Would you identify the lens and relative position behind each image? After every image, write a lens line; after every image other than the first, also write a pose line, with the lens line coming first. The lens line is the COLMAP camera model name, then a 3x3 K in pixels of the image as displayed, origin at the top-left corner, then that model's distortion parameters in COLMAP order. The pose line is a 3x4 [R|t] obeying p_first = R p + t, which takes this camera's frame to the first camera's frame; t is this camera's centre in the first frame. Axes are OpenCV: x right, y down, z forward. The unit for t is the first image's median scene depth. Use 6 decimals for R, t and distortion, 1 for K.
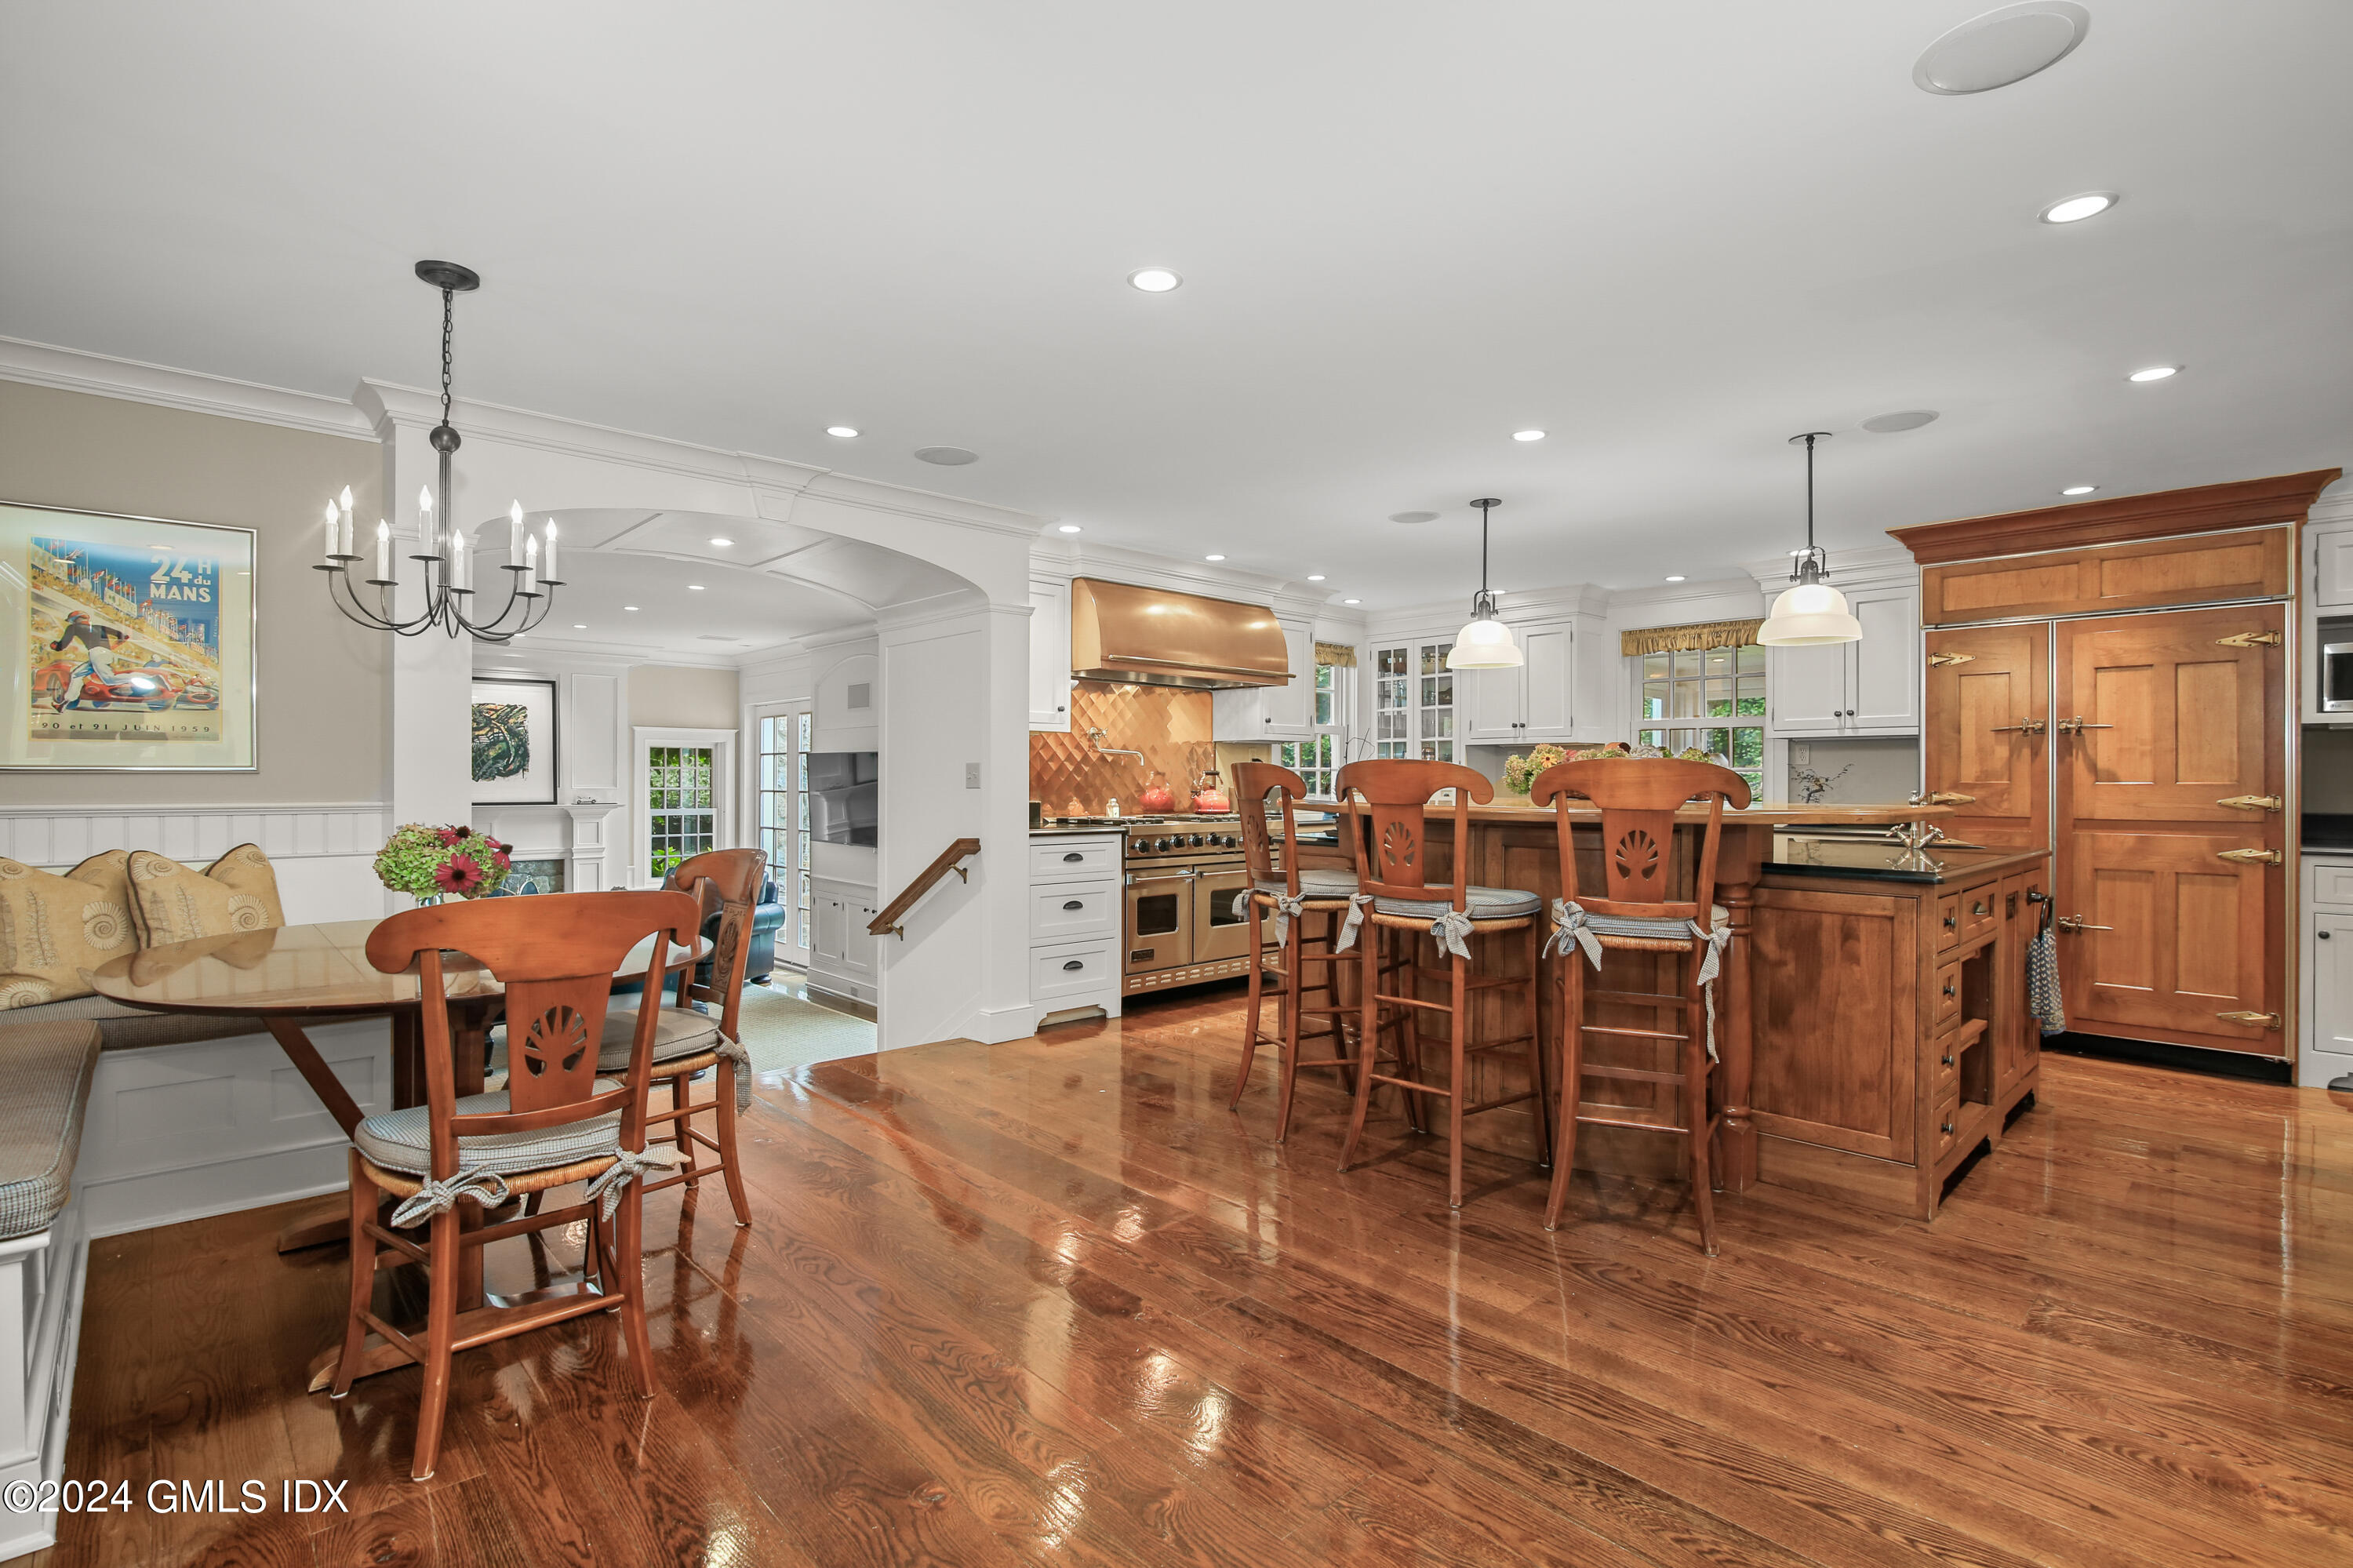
lens RADIAL K [[1106.4, 0, 1174.0], [0, 1106.4, 787.1], [0, 0, 1]] dist [-0.019280, 0.000850]
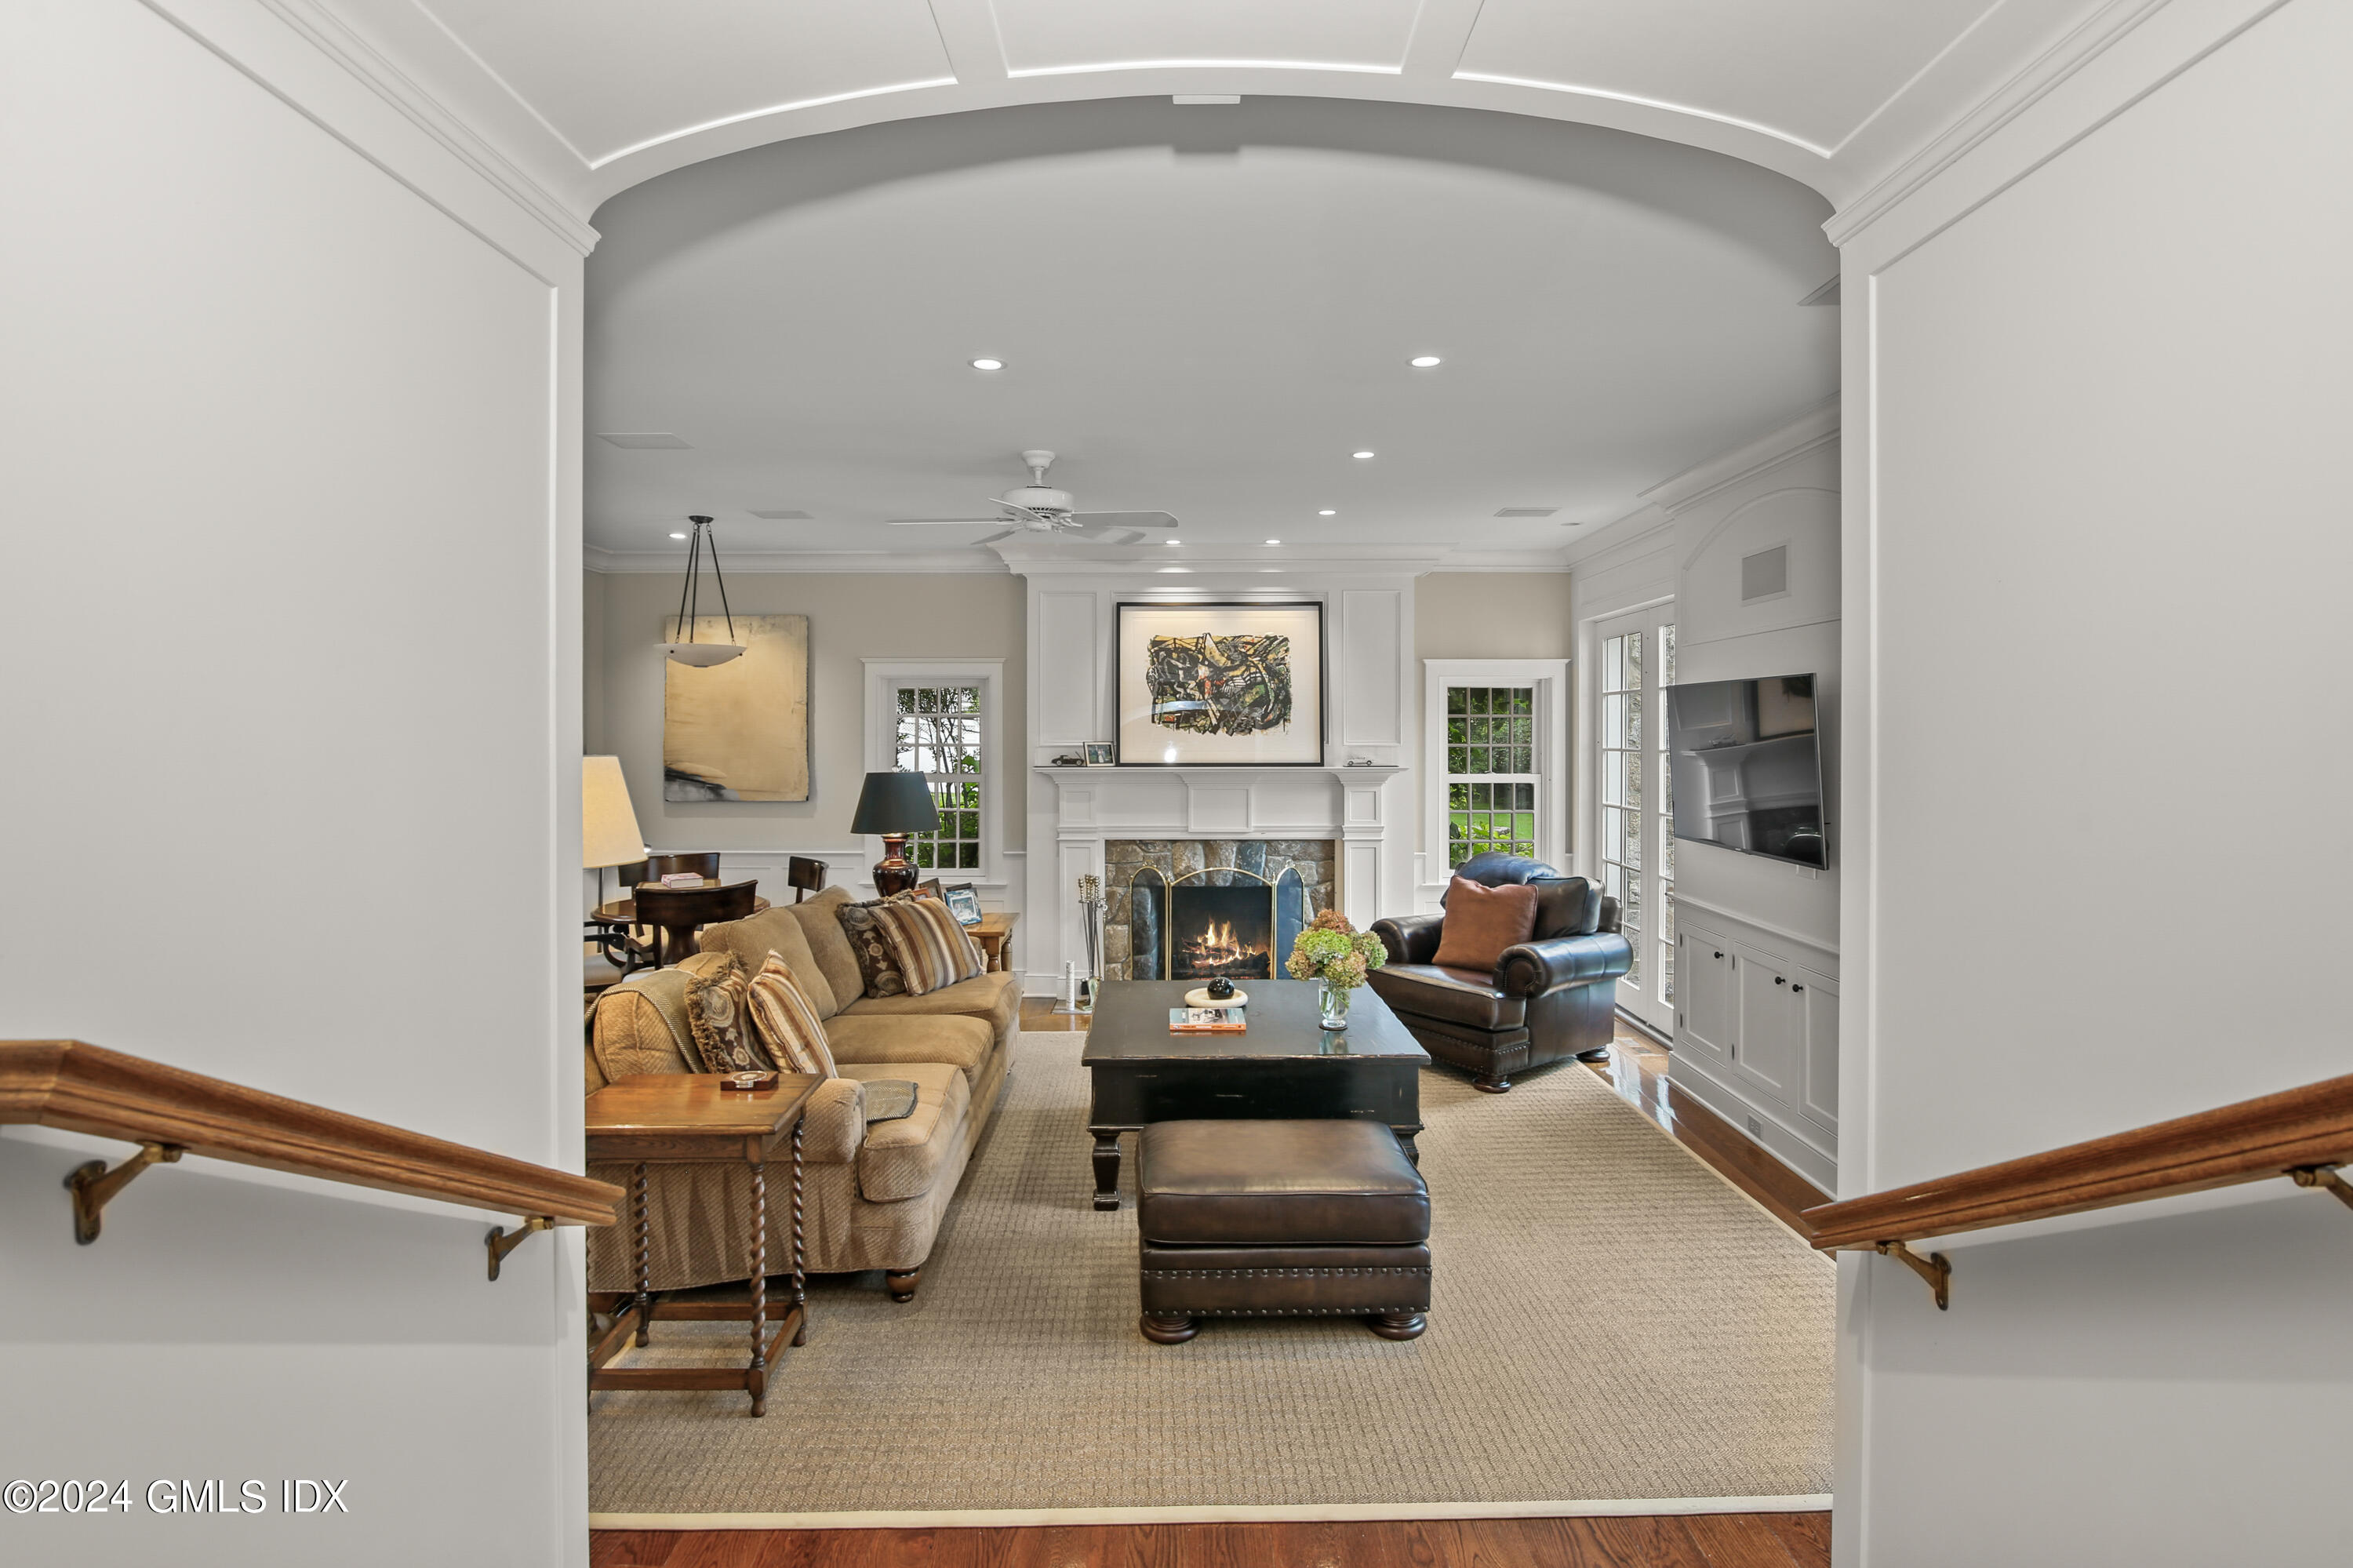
lens RADIAL K [[1106.4, 0, 1177.9], [0, 1106.4, 727.0], [0, 0, 1]] dist [-0.019280, 0.000850]
pose [[0.721547, -0.007253, -0.692327, -0.194276], [-0.001607, 0.999925, -0.012151, -0.002884], [0.692363, 0.009880, 0.721481, 0.669179]]
